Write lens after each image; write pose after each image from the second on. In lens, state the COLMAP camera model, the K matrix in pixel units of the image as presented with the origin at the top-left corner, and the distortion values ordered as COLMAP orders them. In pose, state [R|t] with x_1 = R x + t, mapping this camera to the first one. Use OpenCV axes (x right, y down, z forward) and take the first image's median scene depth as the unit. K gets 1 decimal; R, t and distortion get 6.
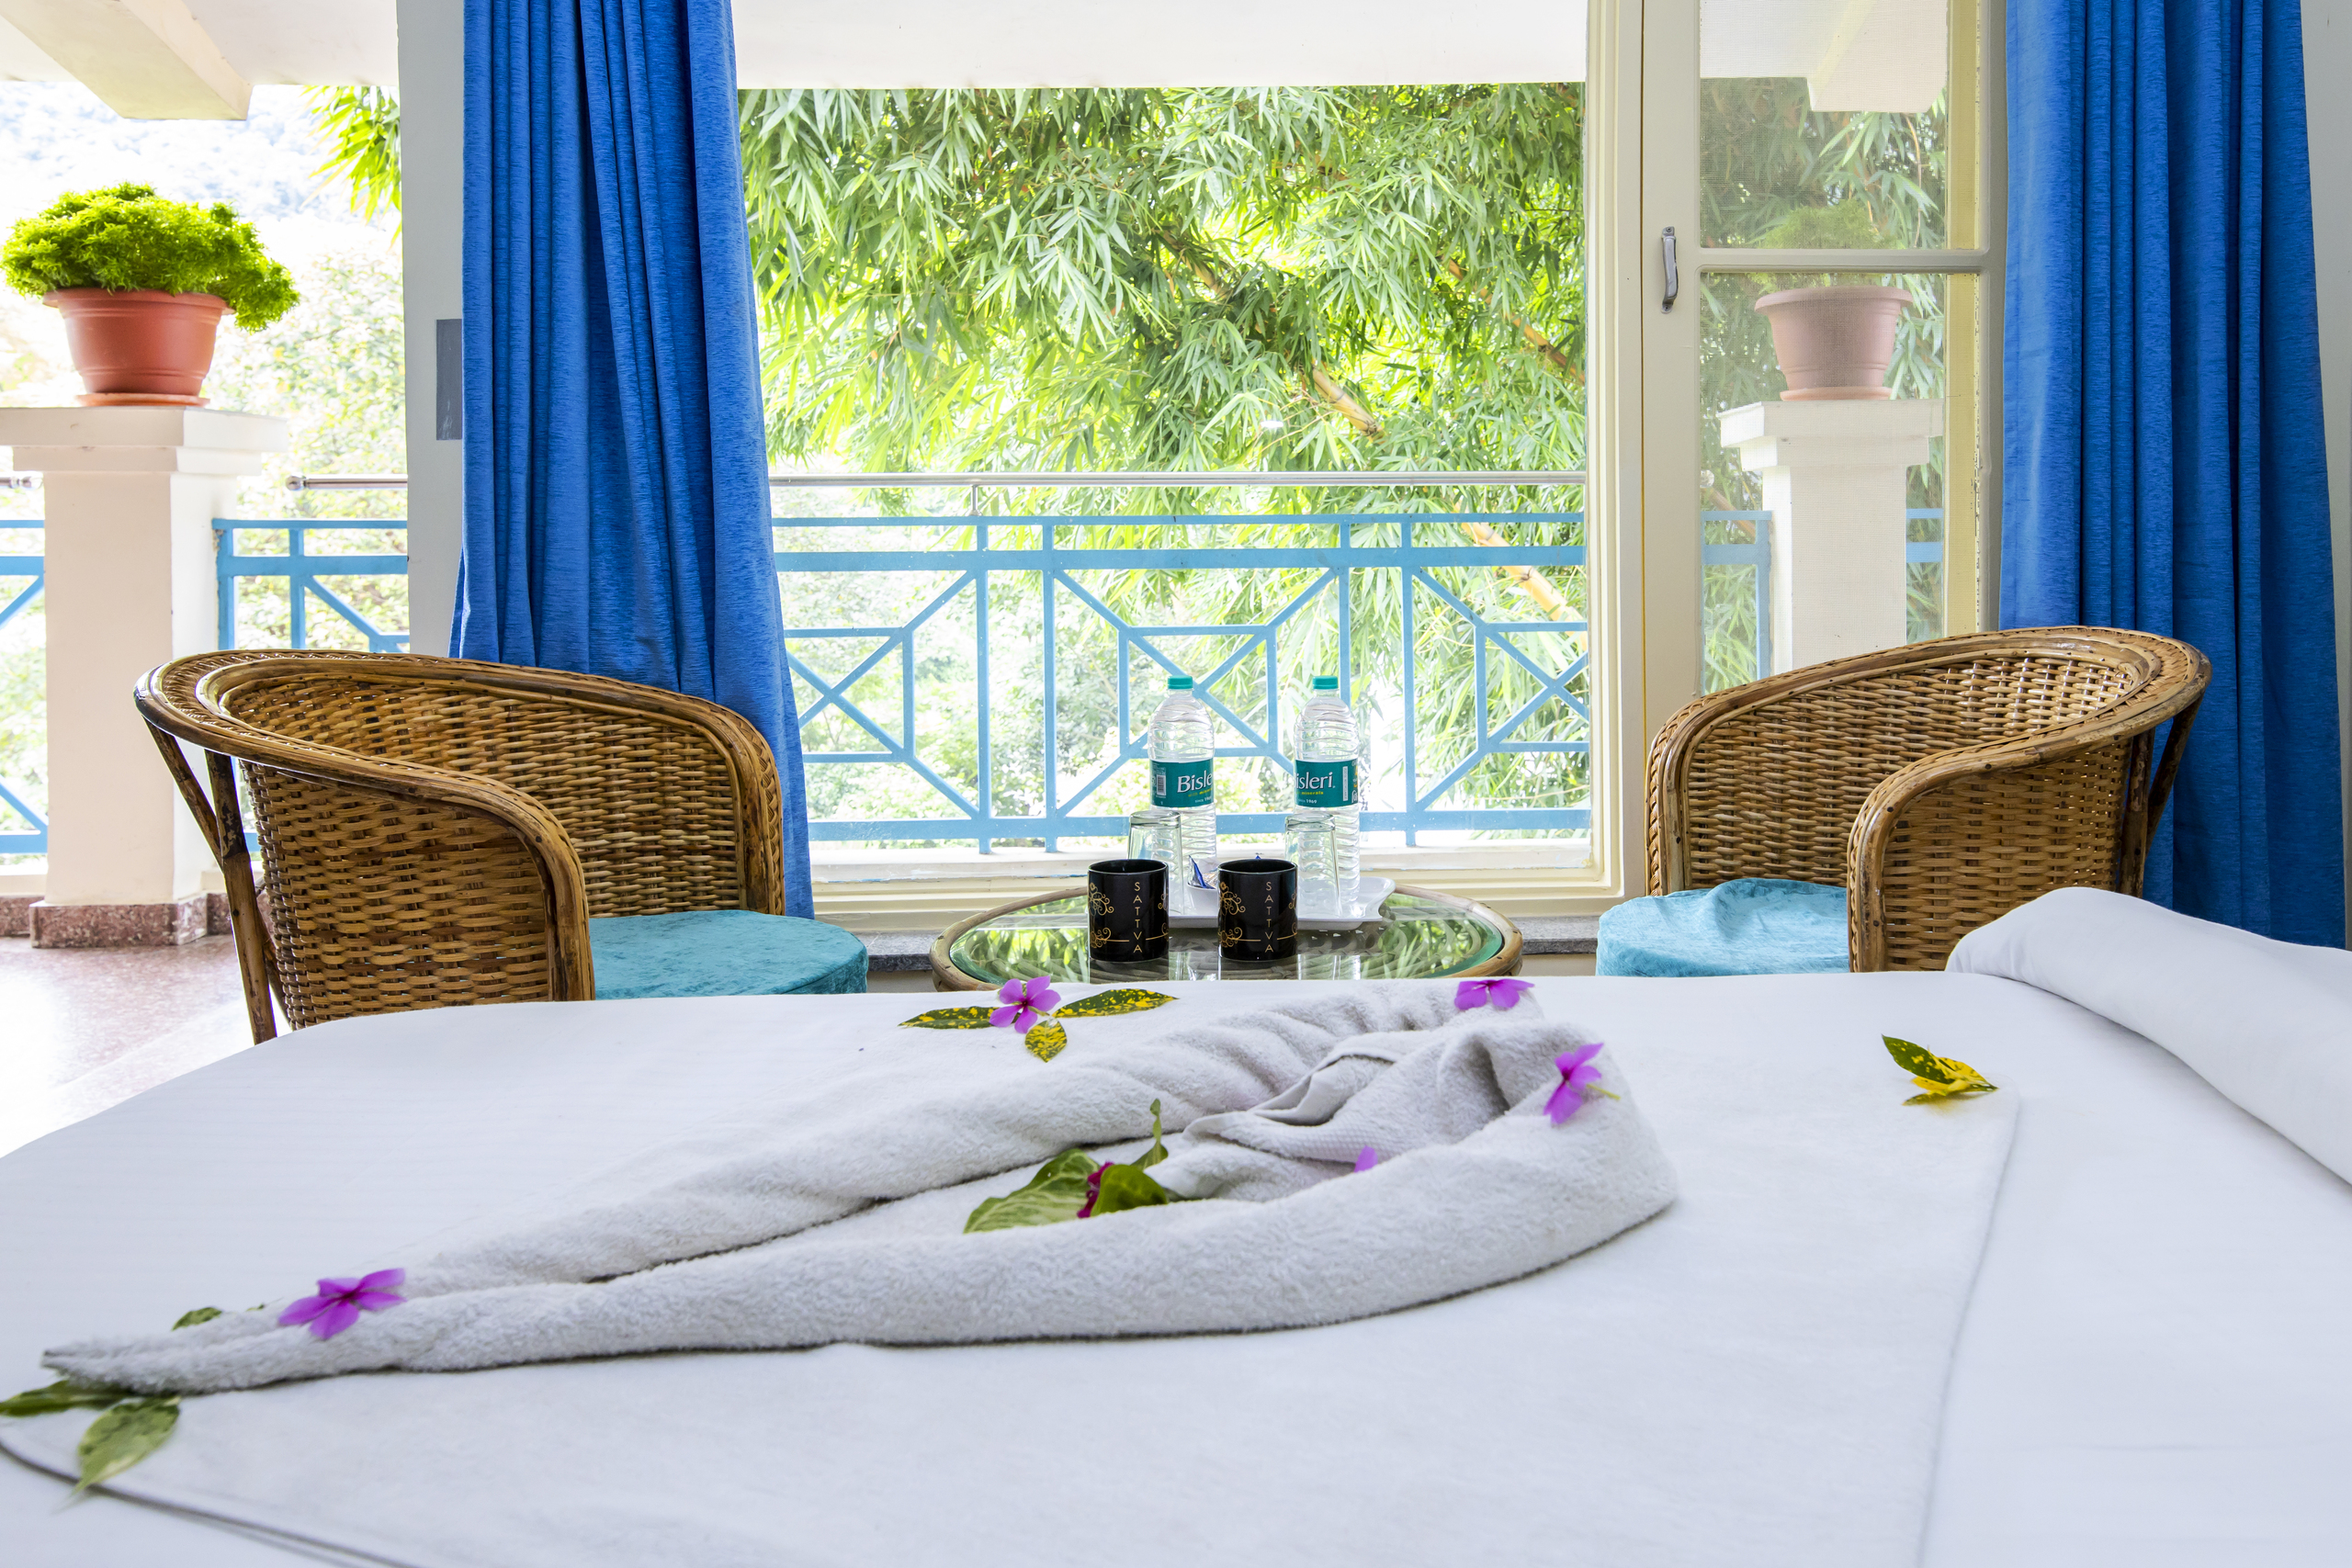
lens RADIAL K [[1729.8, 0, 1419.4], [0, 1729.8, 544.6], [0, 0, 1]] dist [0.026361, 0.000687]
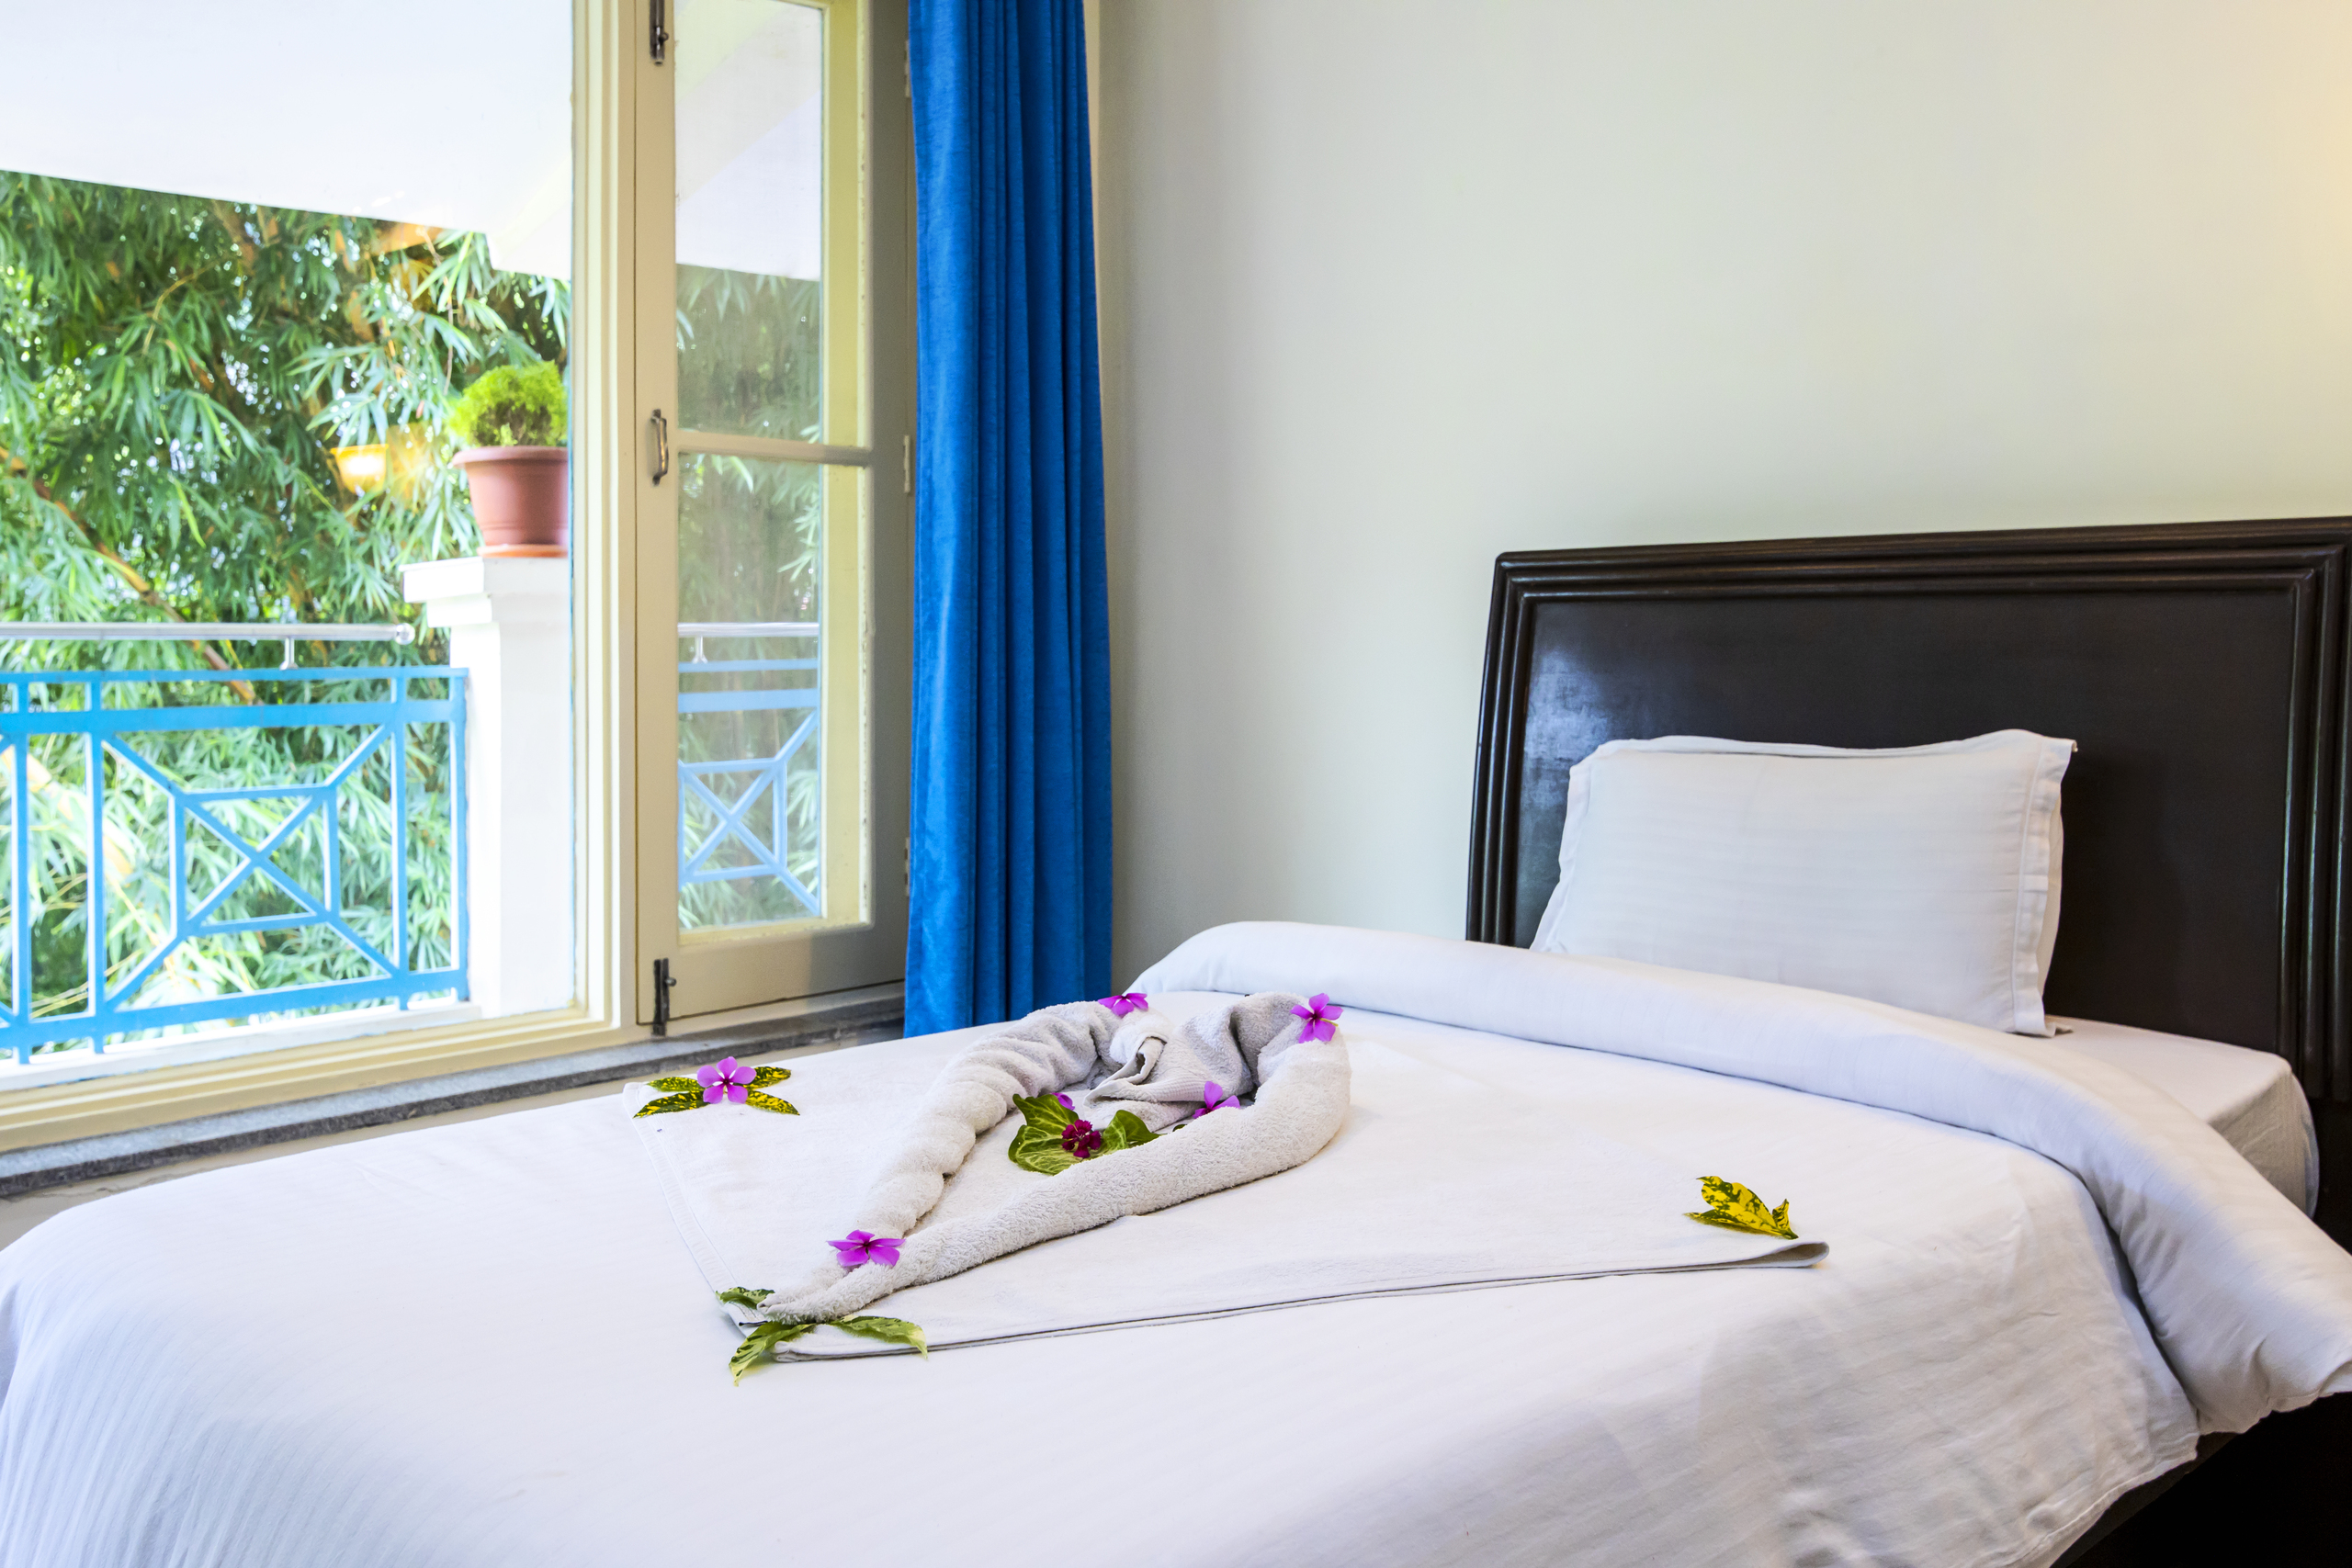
lens RADIAL K [[1899.4, 0, 1028.4], [0, 1899.4, 646.8], [0, 0, 1]] dist [0.016704, 0.009412]
pose [[0.767482, 0.003841, 0.641059, -0.447904], [0.014521, 0.999621, -0.023375, -0.001055], [-0.640906, 0.027249, 0.767136, -0.072545]]
